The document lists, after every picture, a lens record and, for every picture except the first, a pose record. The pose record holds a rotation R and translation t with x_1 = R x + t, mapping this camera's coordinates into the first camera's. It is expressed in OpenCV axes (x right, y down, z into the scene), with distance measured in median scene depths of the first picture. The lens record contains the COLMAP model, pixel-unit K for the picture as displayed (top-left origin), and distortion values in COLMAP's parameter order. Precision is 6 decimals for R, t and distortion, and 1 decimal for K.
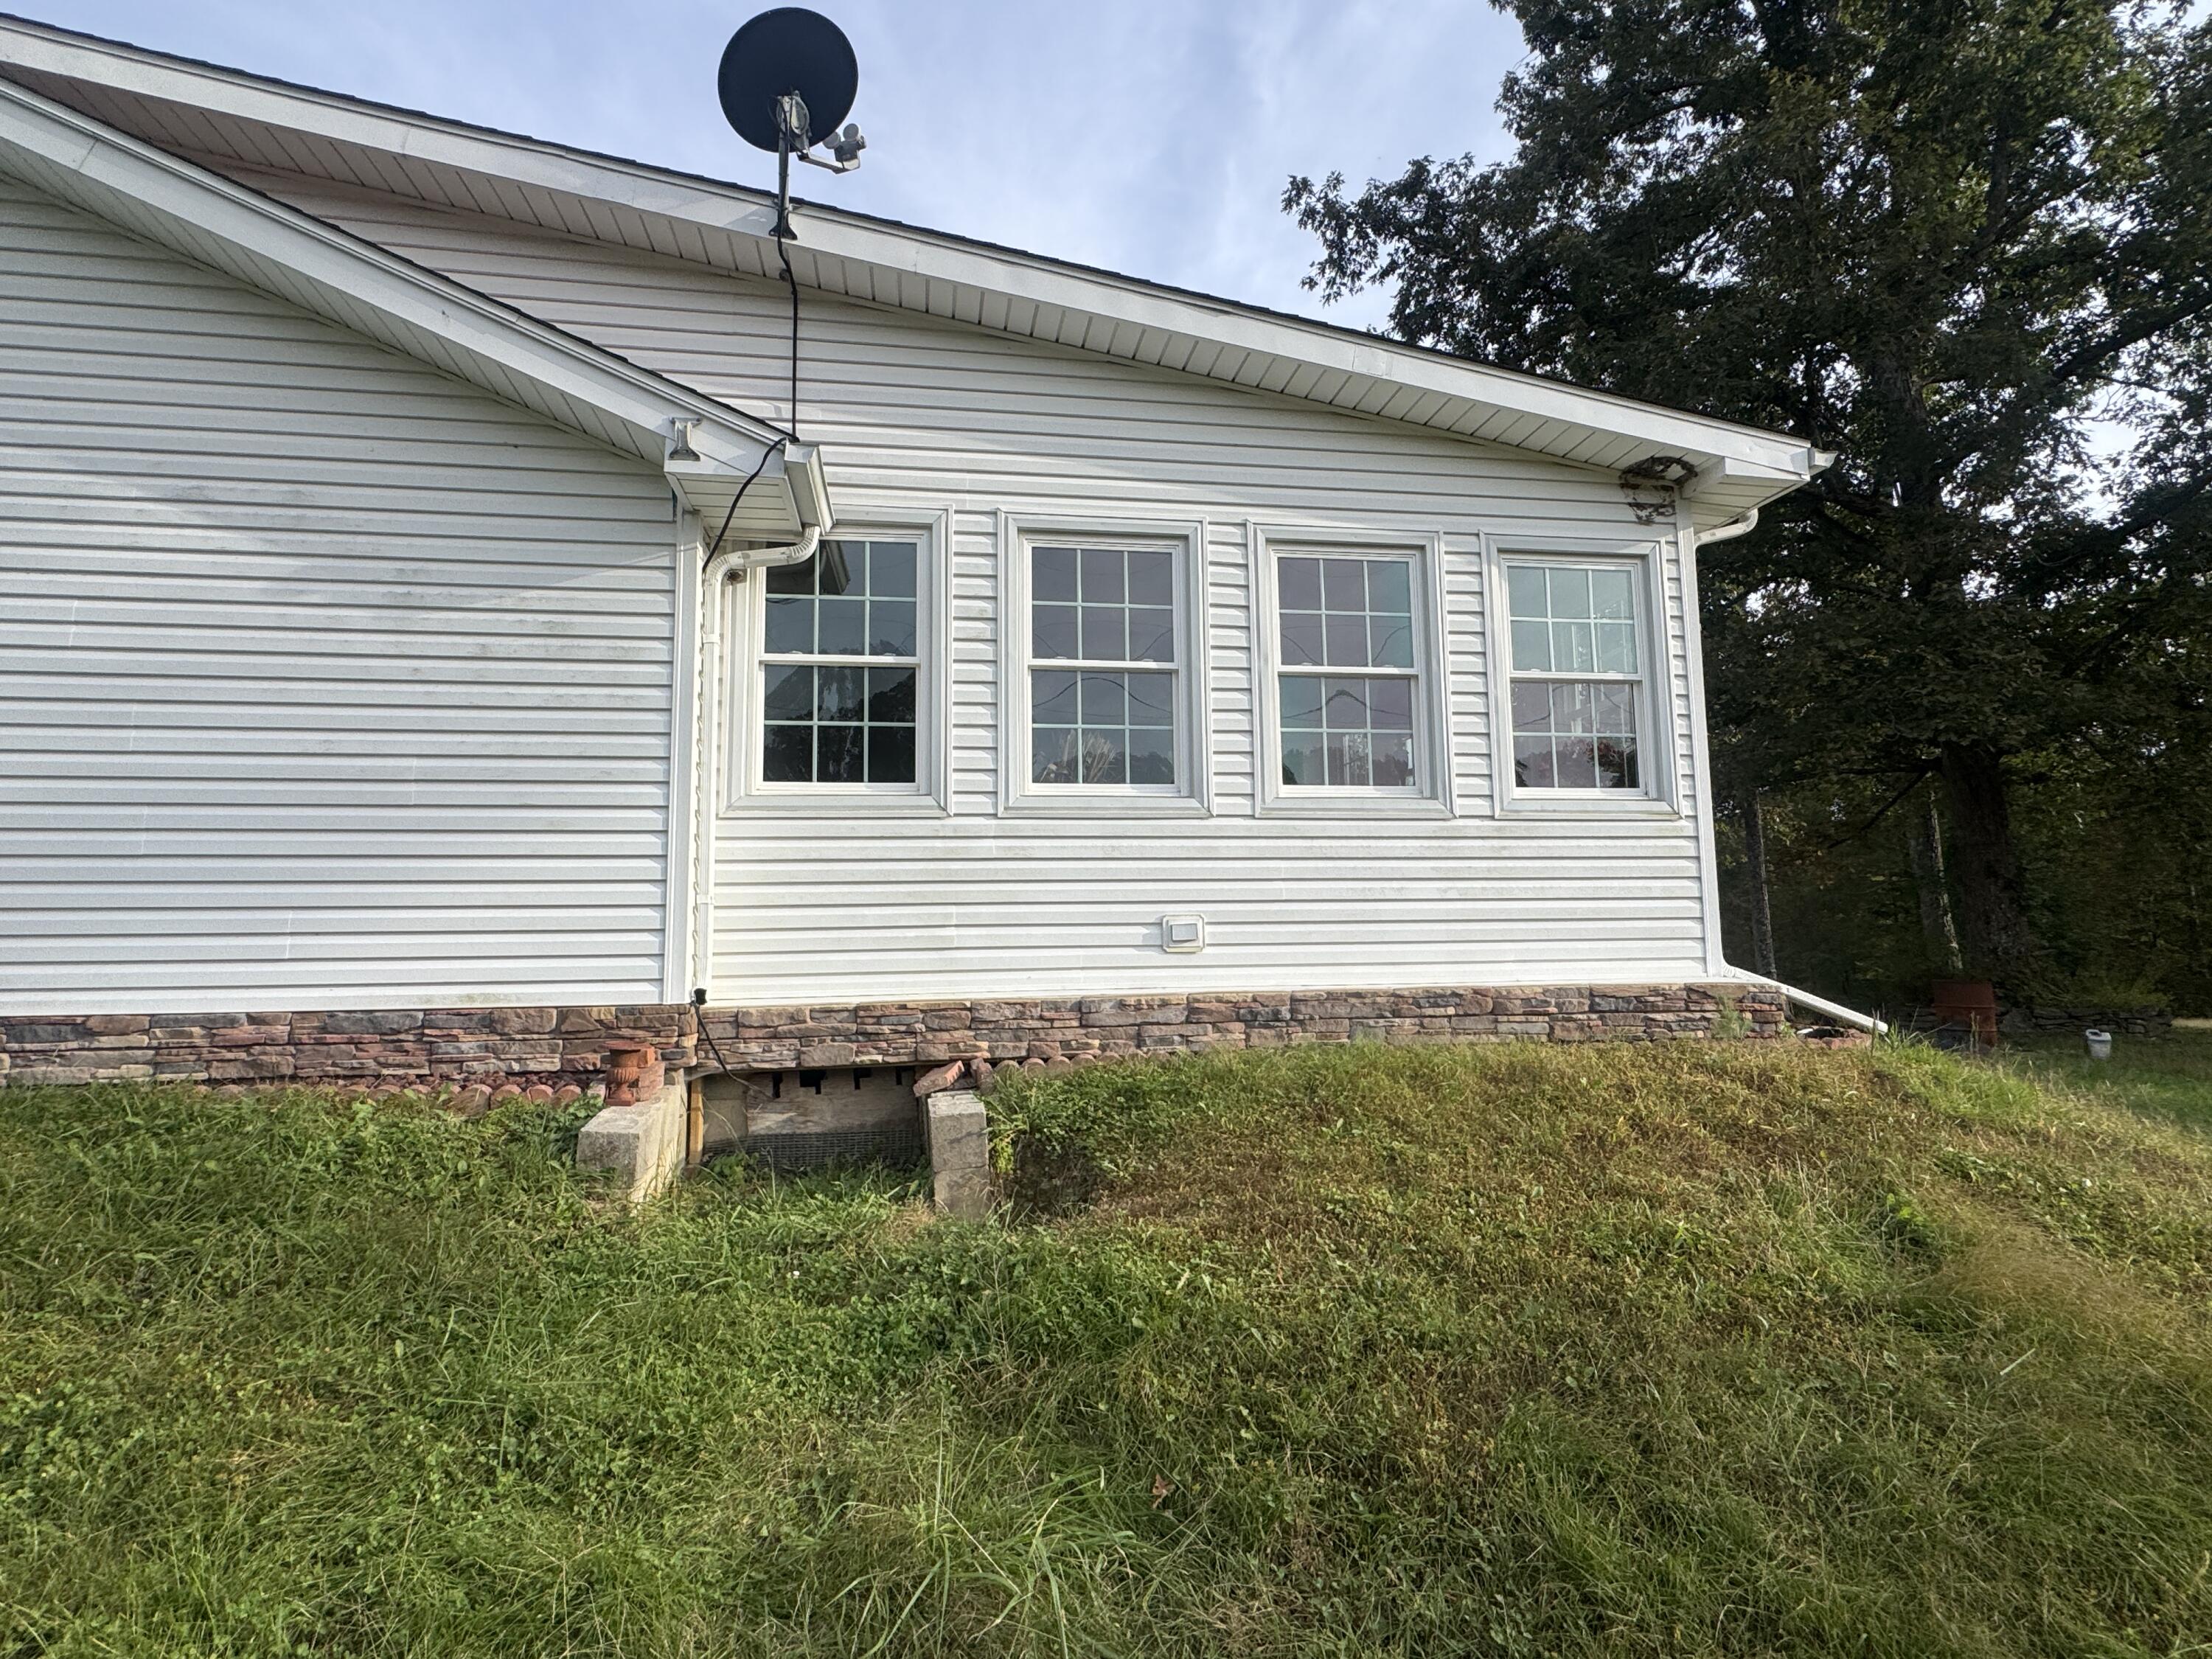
lens RADIAL K [[1111.6, 0, 1105.6], [0, 1111.6, 830.1], [0, 0, 1]] dist [-0.000005, 0.000059]
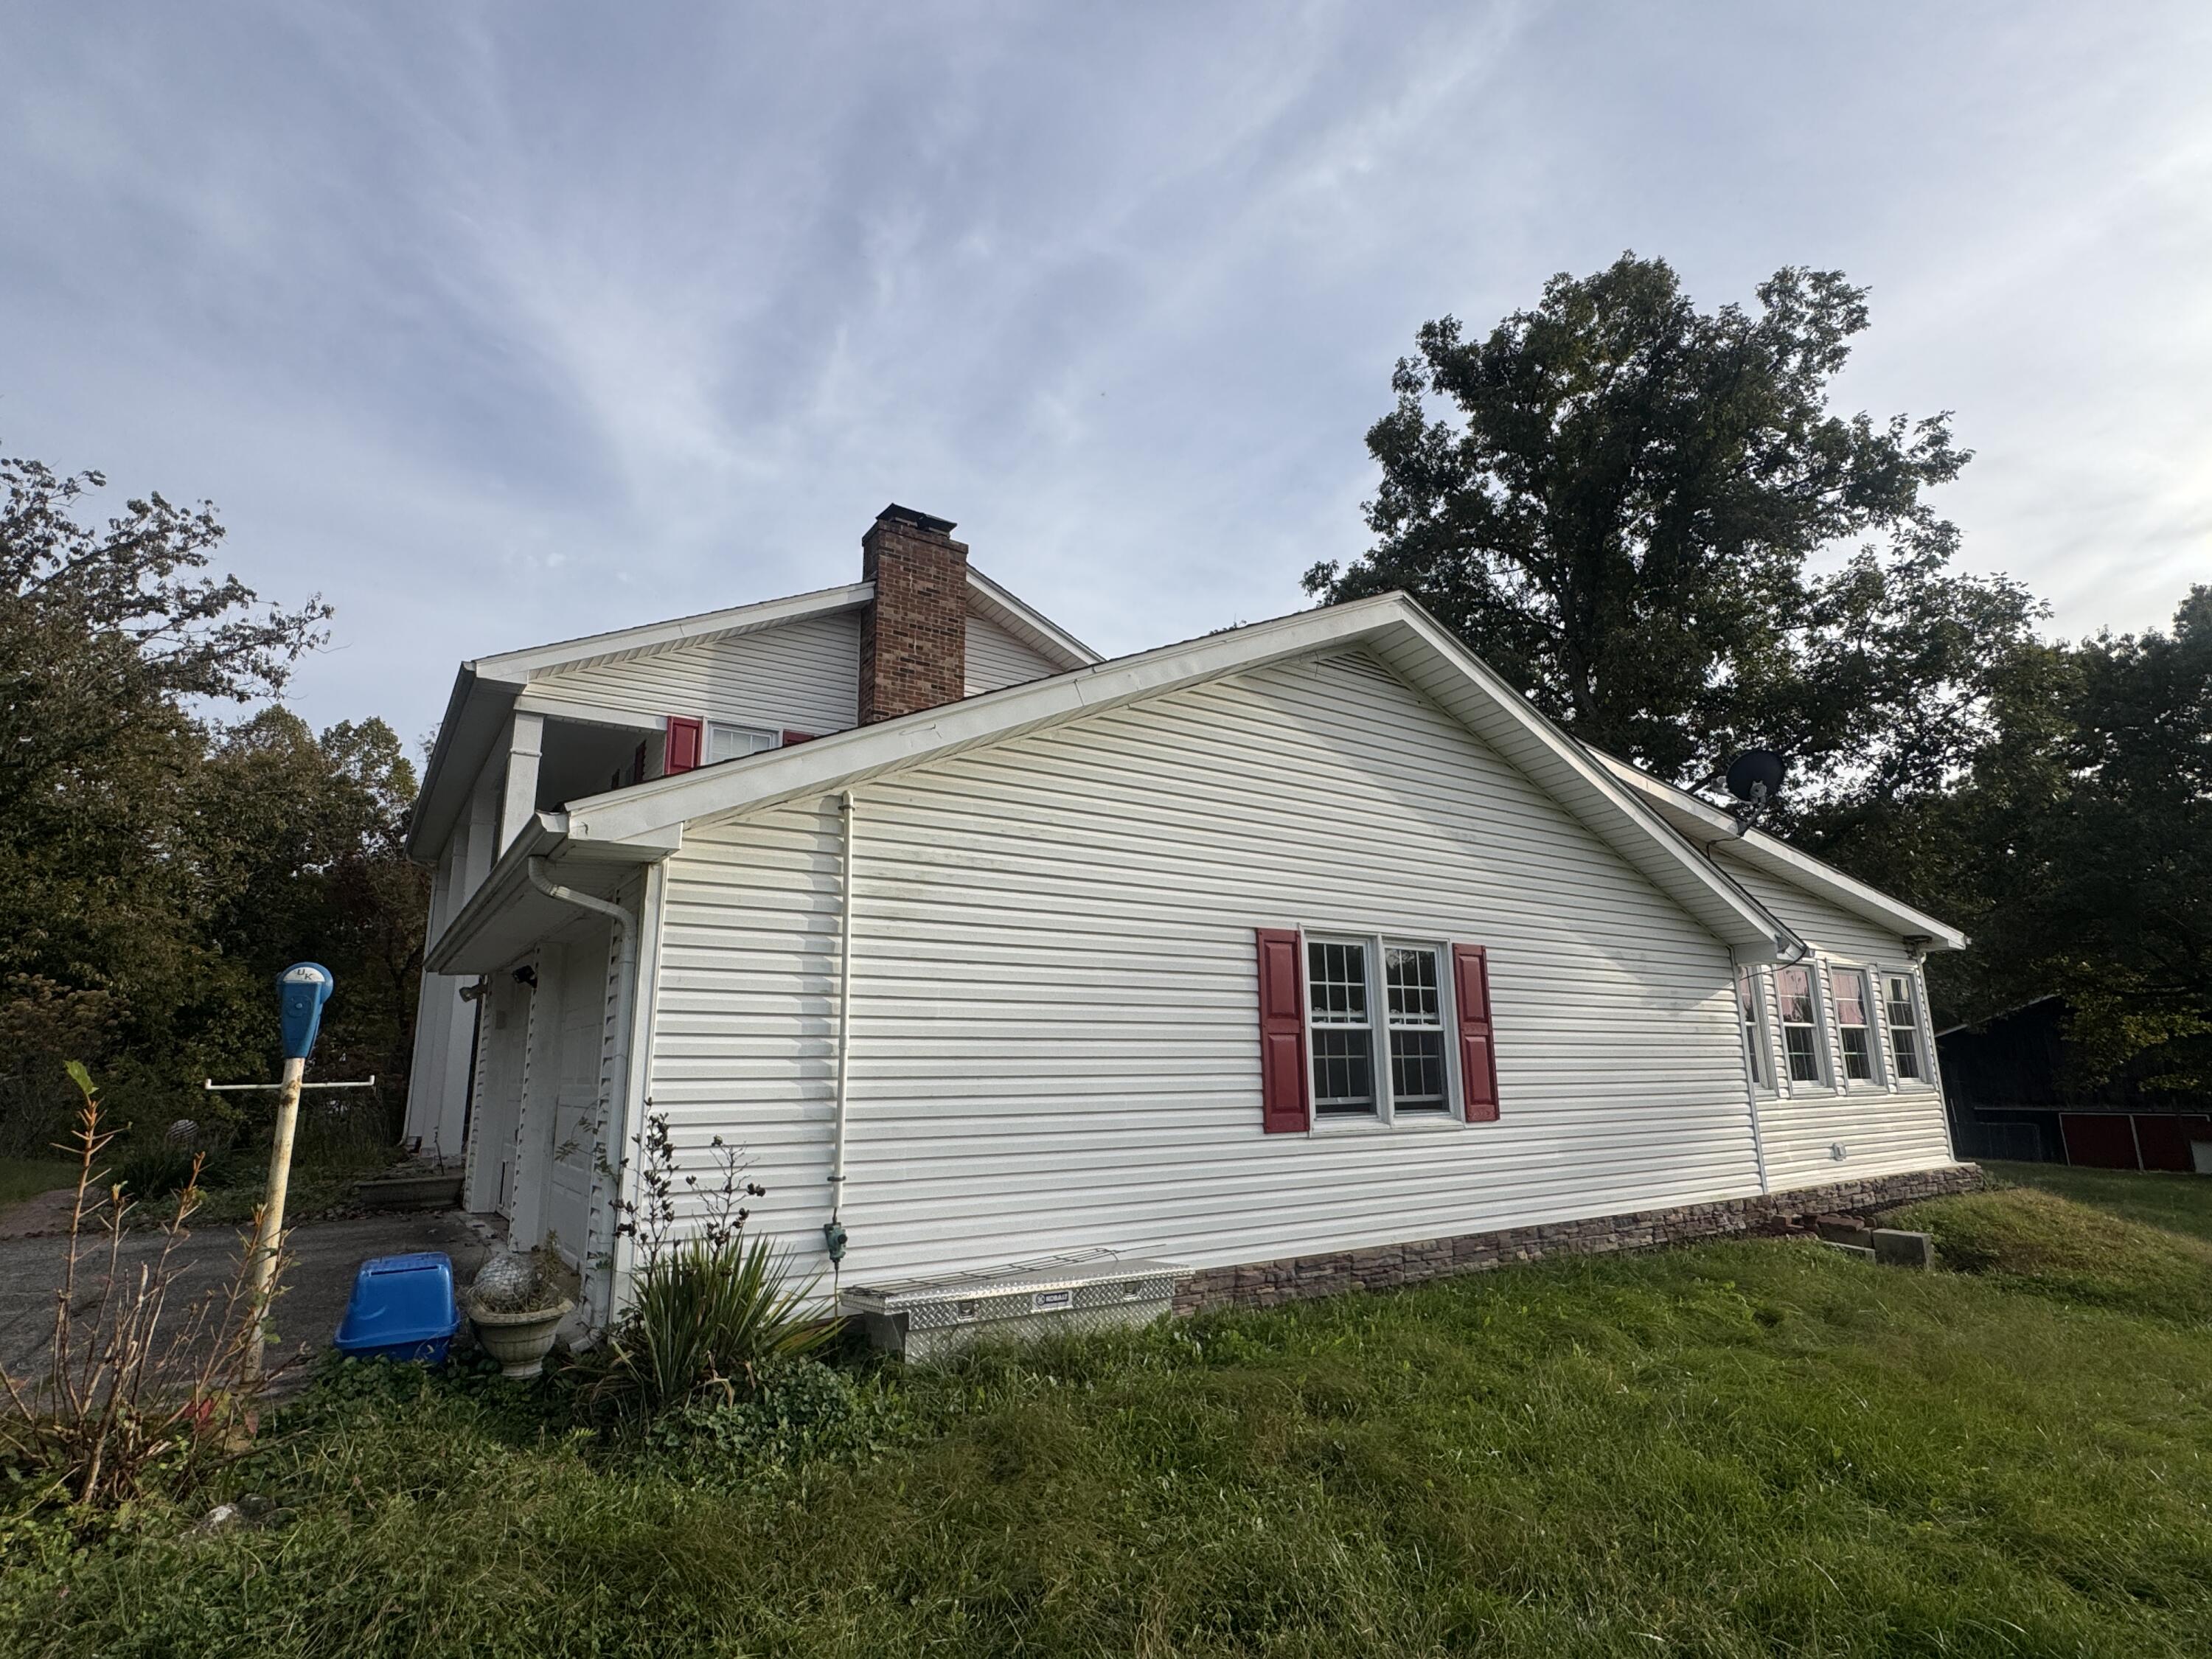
lens RADIAL K [[1111.6, 0, 1105.2], [0, 1111.6, 829.6], [0, 0, 1]] dist [-0.000005, 0.000059]
pose [[0.904358, 0.093809, 0.416336, -2.569382], [-0.043573, 0.990741, -0.128586, -0.221044], [-0.424544, 0.098147, 0.900072, -0.501451]]
